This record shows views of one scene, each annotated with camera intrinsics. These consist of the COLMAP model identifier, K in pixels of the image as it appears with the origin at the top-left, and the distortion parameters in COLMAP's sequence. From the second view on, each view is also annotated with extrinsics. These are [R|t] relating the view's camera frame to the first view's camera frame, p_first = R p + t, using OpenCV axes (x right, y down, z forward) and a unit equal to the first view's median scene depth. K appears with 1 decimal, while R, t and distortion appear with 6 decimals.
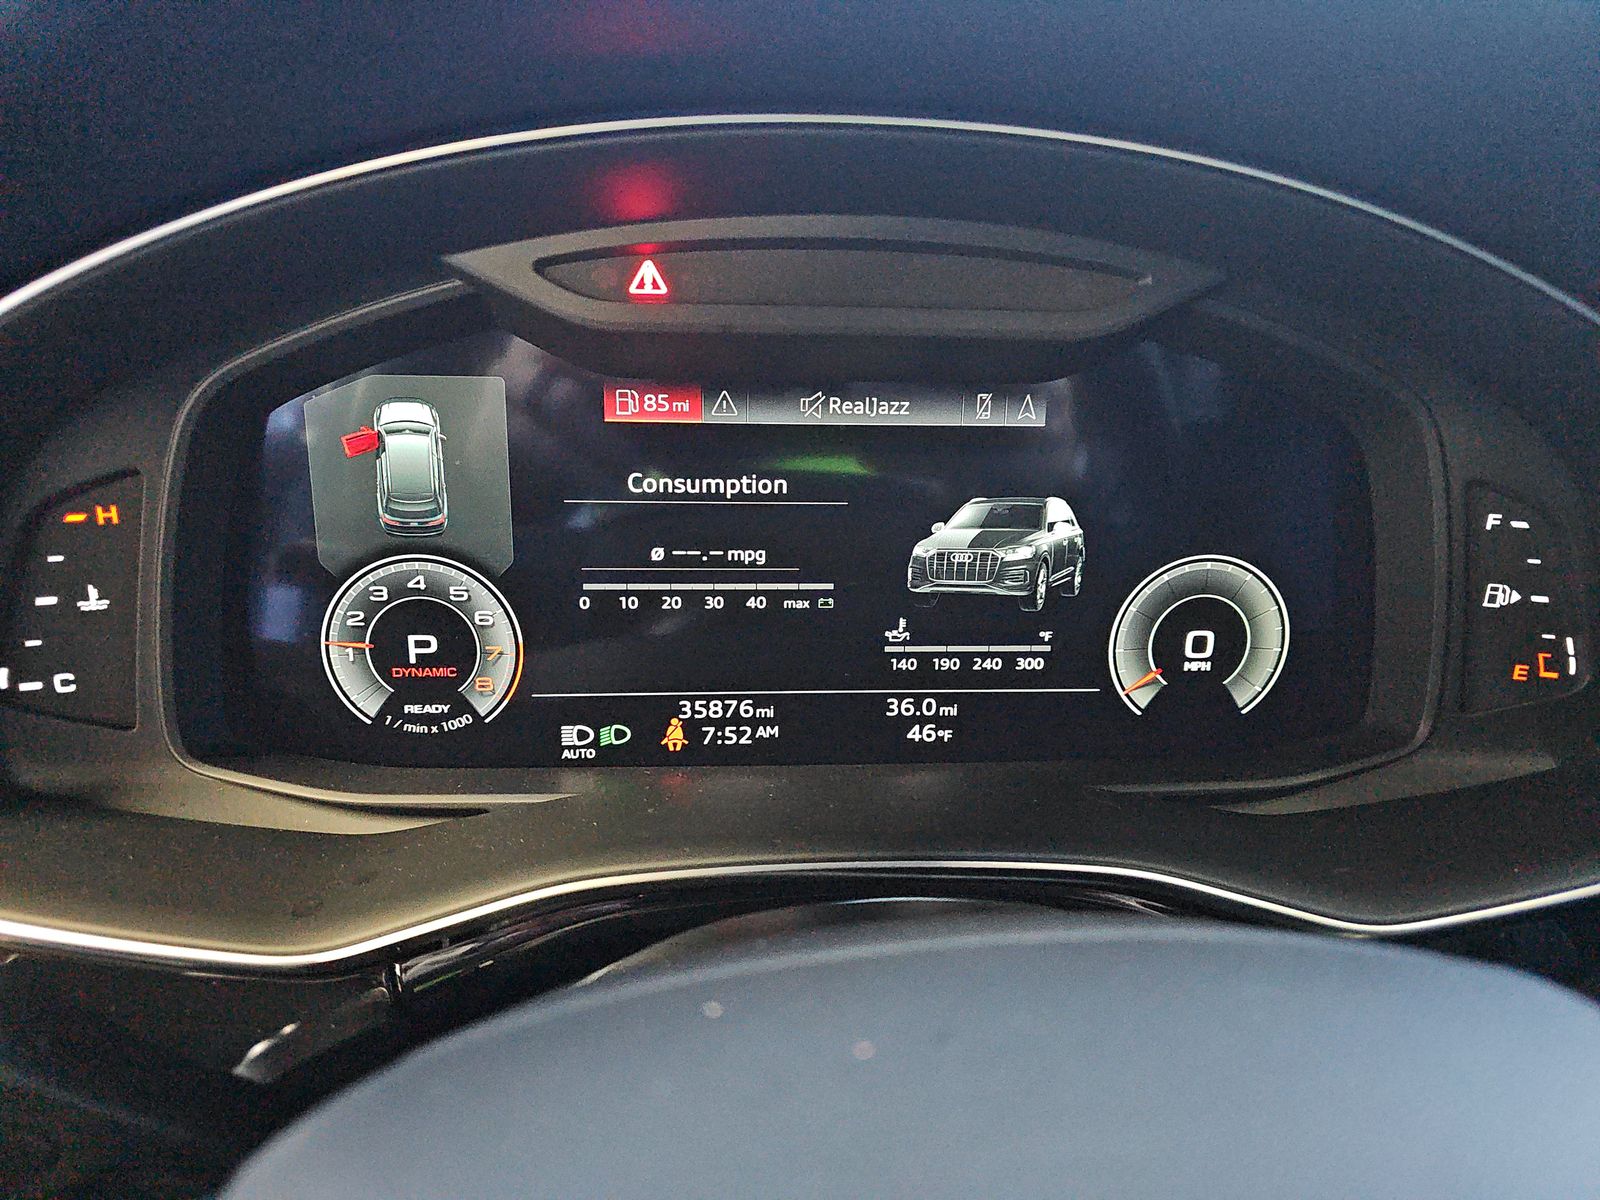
lens RADIAL K [[1054.6, 0, 800.0], [0, 1054.6, 600.0], [0, 0, 1]] dist [0.024927, -0.032344]
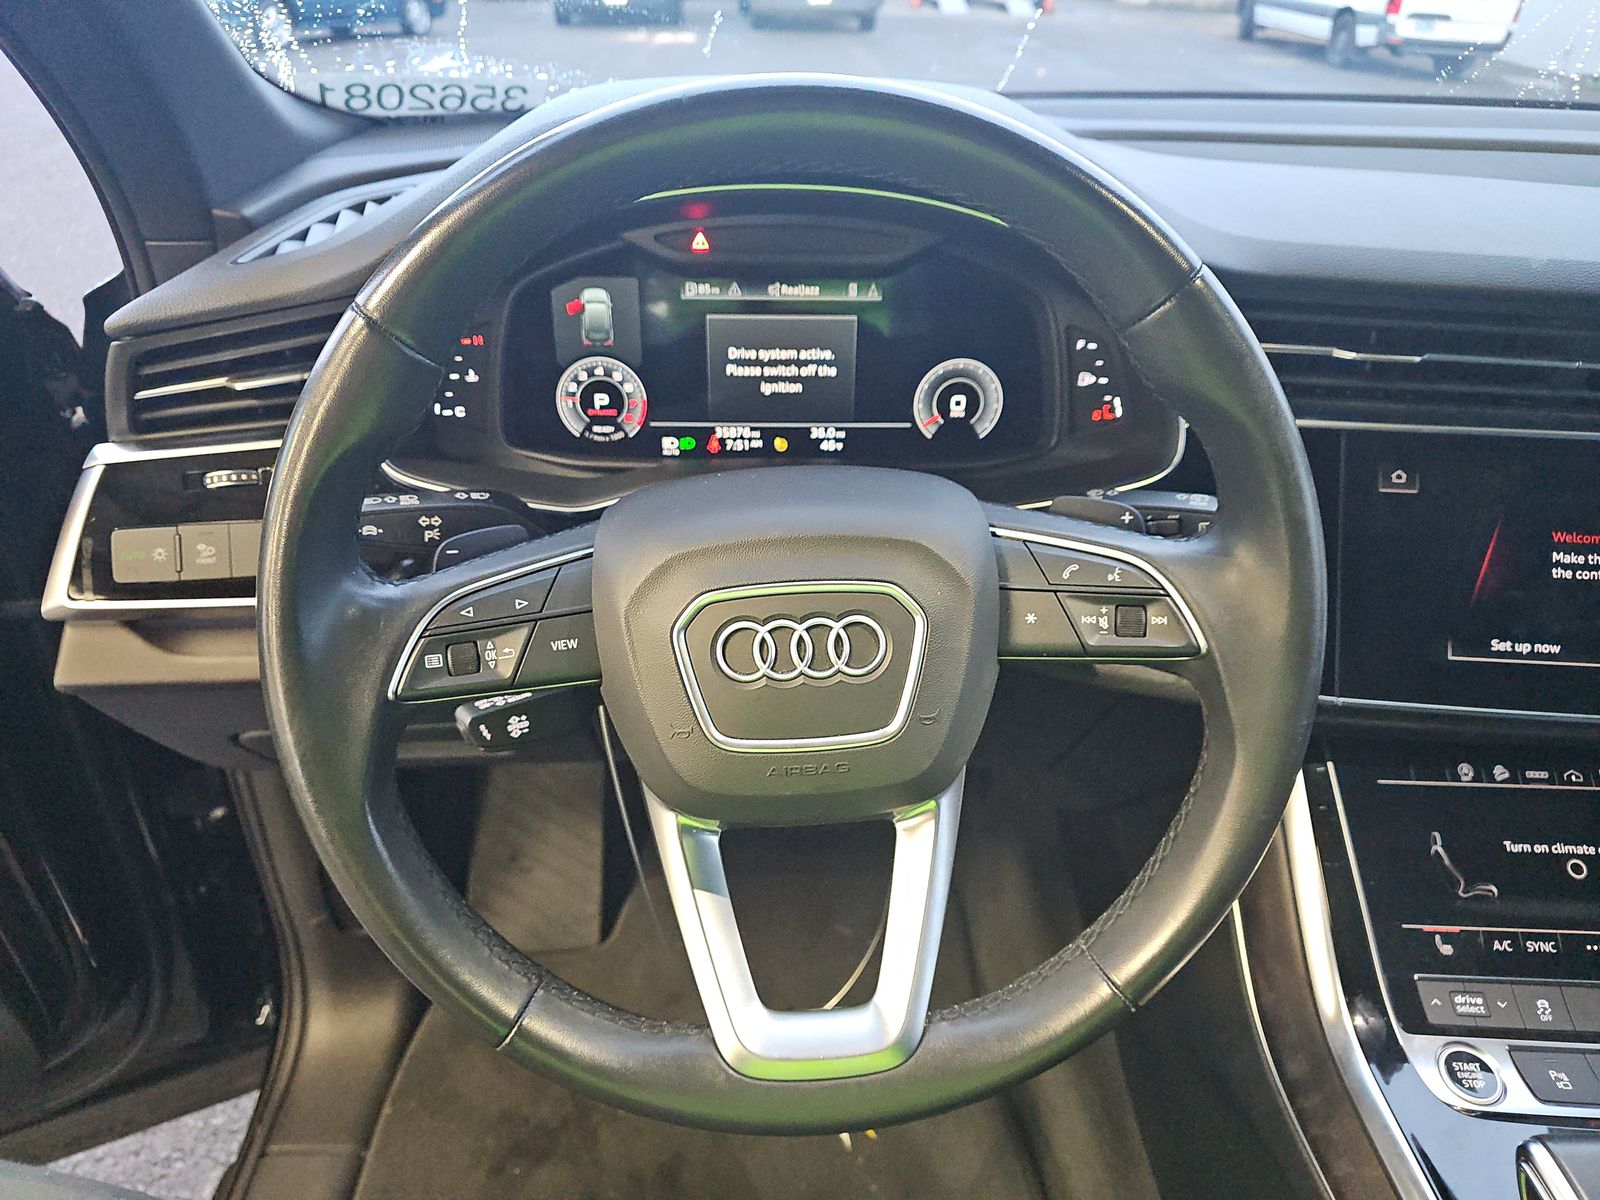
lens RADIAL K [[1054.6, 0, 800.0], [0, 1054.6, 600.0], [0, 0, 1]] dist [0.024927, -0.032344]
pose [[0.998931, 0.013944, -0.044066, 0.170421], [-0.006345, 0.985749, 0.168104, 0.082750], [0.045782, -0.167645, 0.984784, -1.271688]]
